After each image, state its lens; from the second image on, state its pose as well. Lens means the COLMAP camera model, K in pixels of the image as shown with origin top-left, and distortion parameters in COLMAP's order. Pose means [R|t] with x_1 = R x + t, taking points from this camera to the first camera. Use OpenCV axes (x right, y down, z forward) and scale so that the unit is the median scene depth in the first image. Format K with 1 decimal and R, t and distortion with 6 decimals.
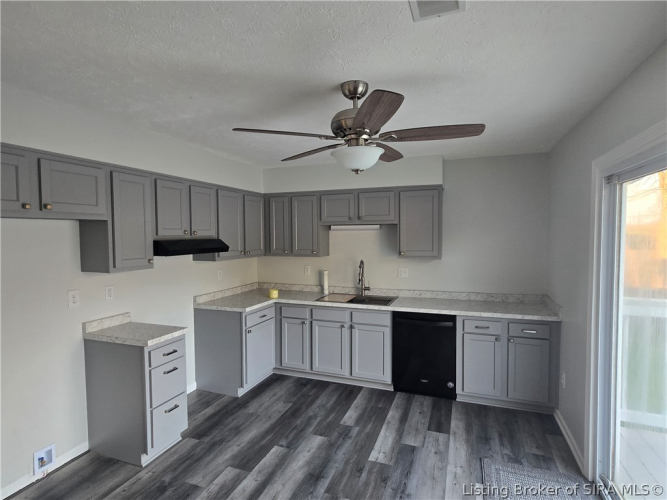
lens RADIAL K [[353.5, 0, 333.2], [0, 353.5, 250.7], [0, 0, 1]] dist [-0.001156, -0.000154]
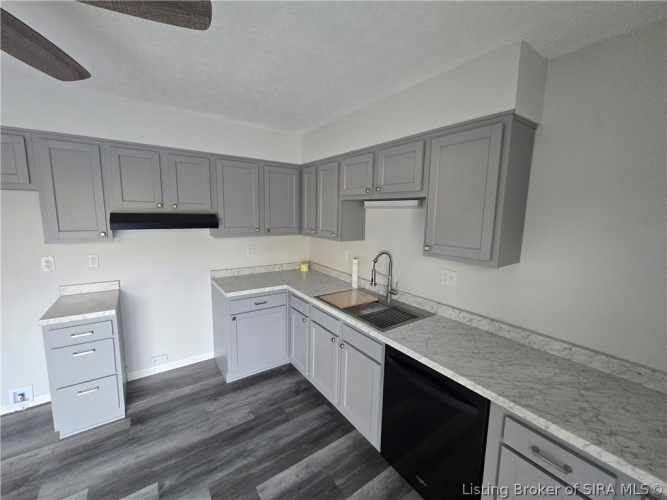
lens RADIAL K [[271.9, 0, 333.5], [0, 271.9, 250.0], [0, 0, 1]] dist [-0.000118, 0.000457]
pose [[0.828449, 0.101635, -0.550765, 0.324105], [-0.052748, 0.993184, 0.103934, -0.028761], [0.557575, -0.057052, 0.828164, 0.558722]]
